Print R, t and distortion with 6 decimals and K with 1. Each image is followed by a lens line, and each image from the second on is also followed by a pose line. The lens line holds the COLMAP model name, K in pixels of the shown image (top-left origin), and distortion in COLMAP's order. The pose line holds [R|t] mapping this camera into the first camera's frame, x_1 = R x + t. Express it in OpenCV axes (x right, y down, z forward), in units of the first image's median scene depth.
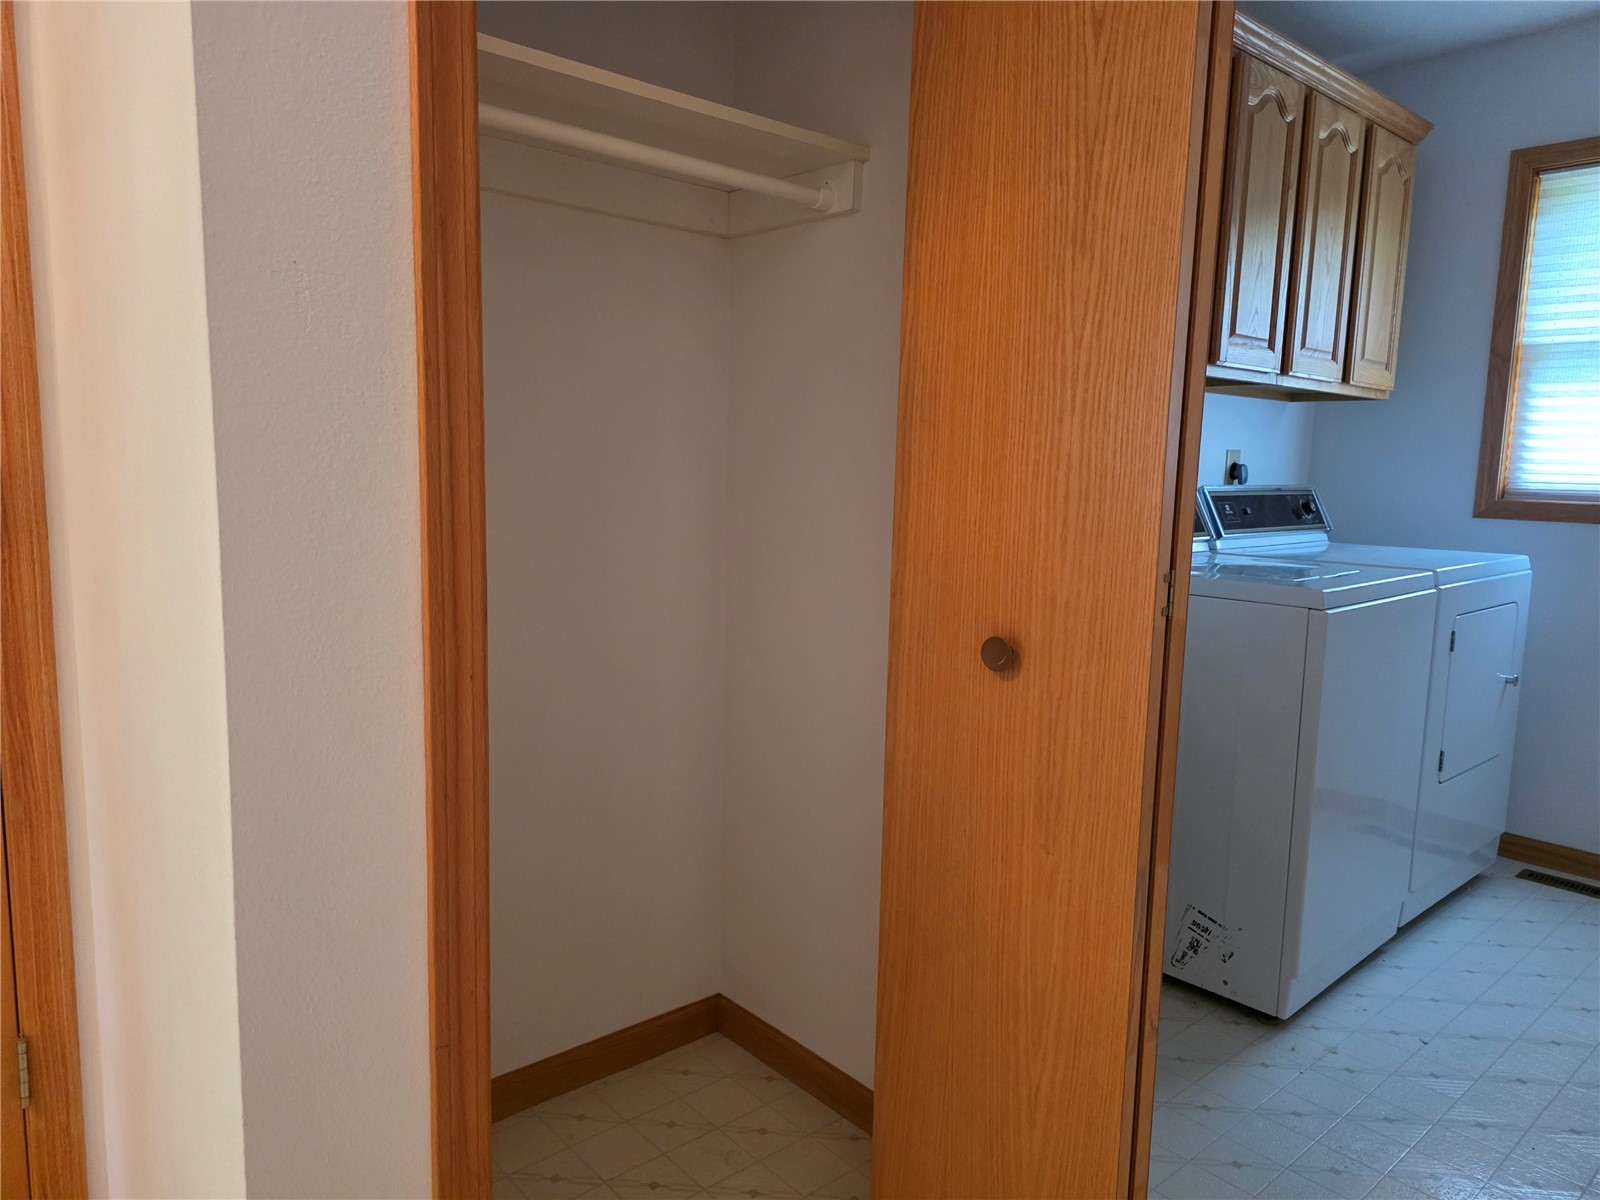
lens RADIAL K [[1067.6, 0, 794.0], [0, 1067.6, 597.4], [0, 0, 1]] dist [0.078248, -0.079468]
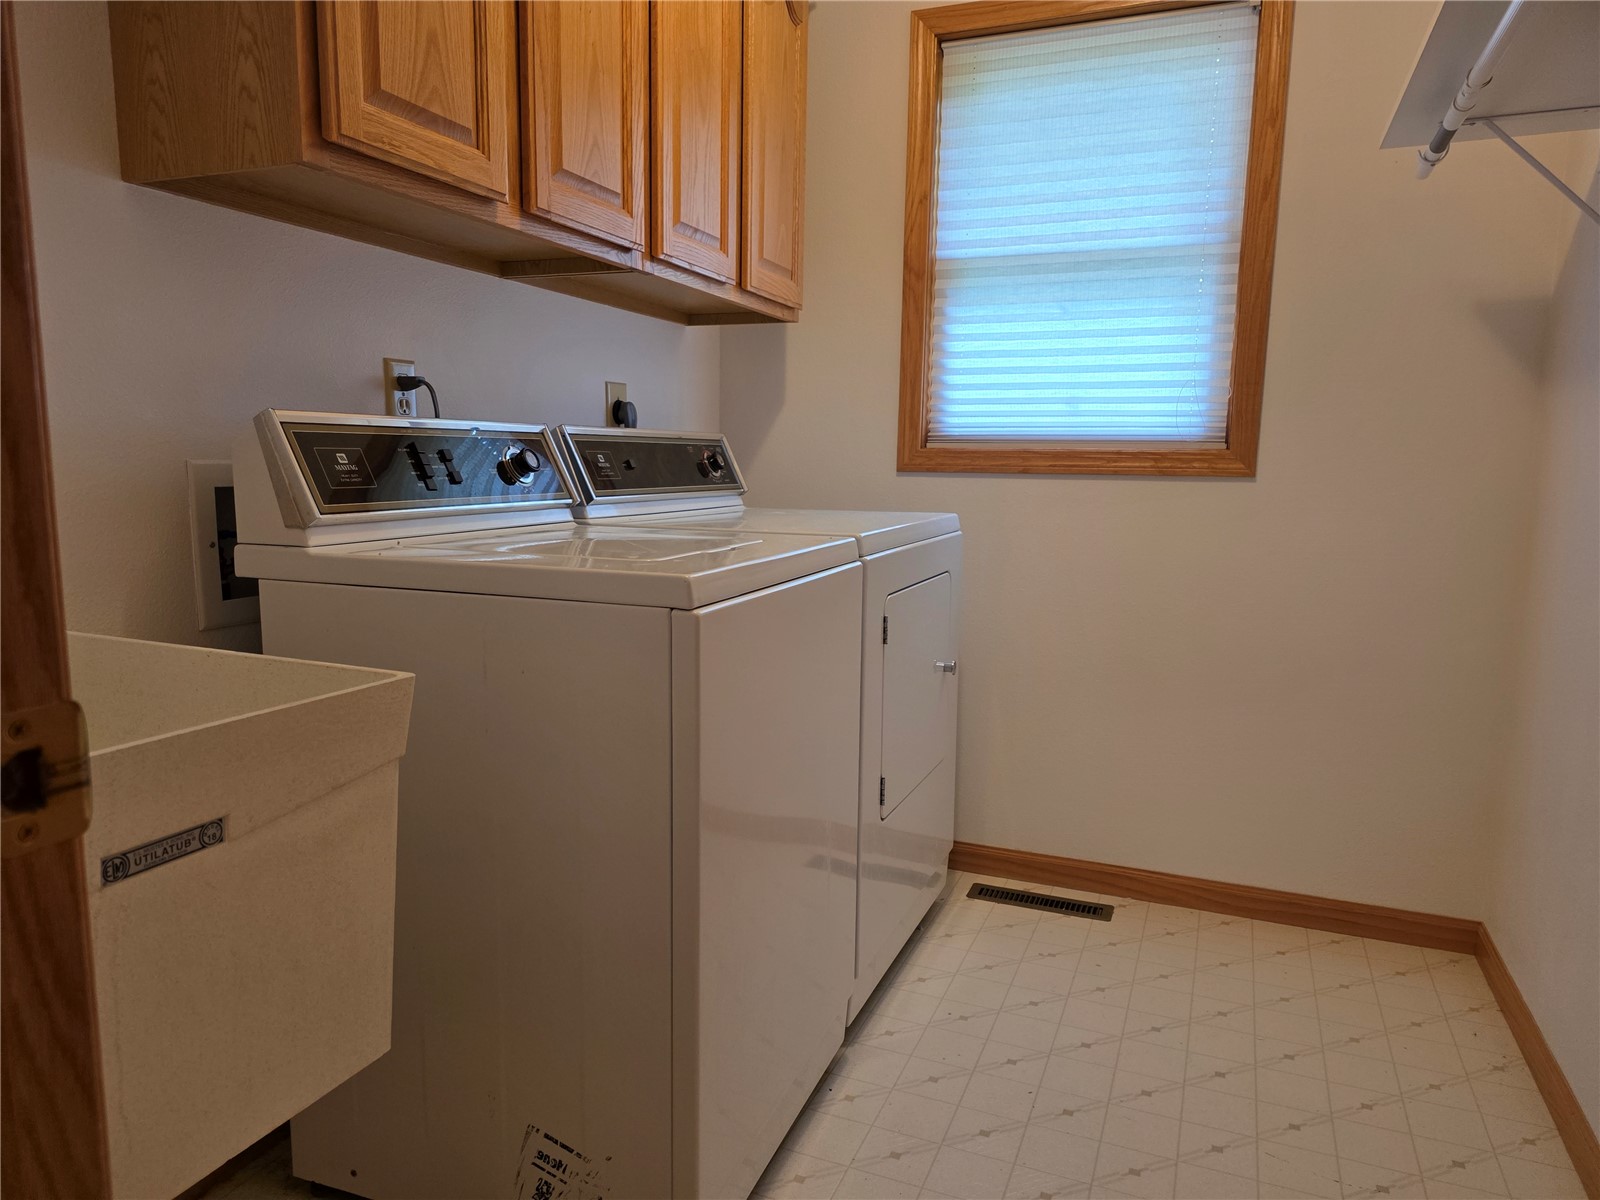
lens RADIAL K [[1067.6, 0, 794.0], [0, 1067.6, 597.4], [0, 0, 1]] dist [0.078248, -0.079468]
pose [[0.893822, -0.068228, 0.443201, 0.201031], [0.063307, 0.997658, 0.025909, -0.004092], [-0.443930, 0.004900, 0.896048, 0.328782]]
